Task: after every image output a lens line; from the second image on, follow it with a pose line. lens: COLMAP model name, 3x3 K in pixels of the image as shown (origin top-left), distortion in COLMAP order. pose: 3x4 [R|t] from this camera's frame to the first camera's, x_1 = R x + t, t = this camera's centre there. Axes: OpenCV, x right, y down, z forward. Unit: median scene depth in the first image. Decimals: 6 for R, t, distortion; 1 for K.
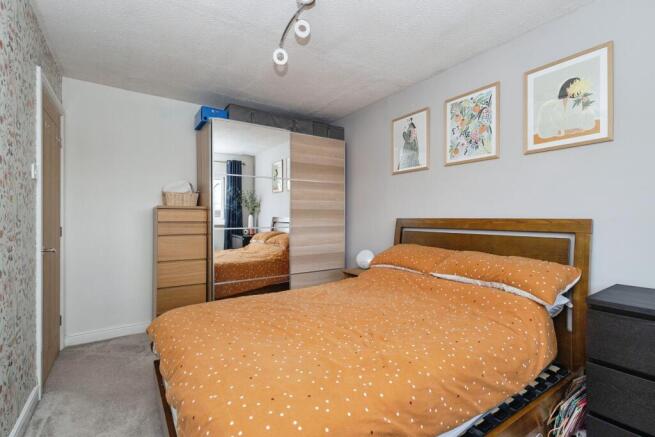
lens RADIAL K [[305.9, 0, 327.6], [0, 305.9, 217.6], [0, 0, 1]] dist [0.004684, 0.001514]
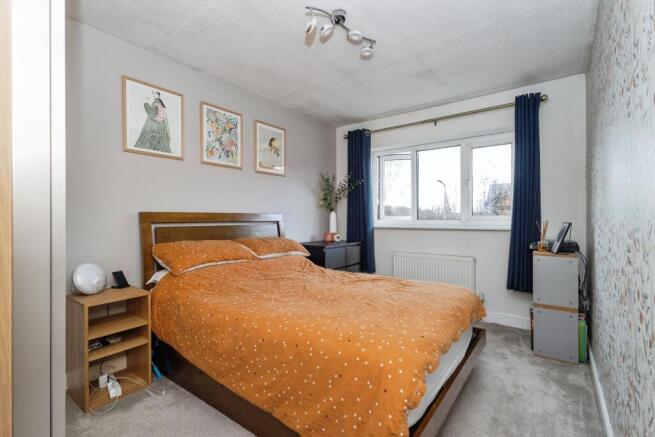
lens RADIAL K [[305.9, 0, 327.1], [0, 305.9, 219.1], [0, 0, 1]] dist [0.004684, 0.001514]
pose [[-0.336405, -0.005930, 0.941699, -0.802189], [-0.002384, 0.999982, 0.005445, 0.018629], [-0.941714, -0.000414, -0.336414, 1.009793]]
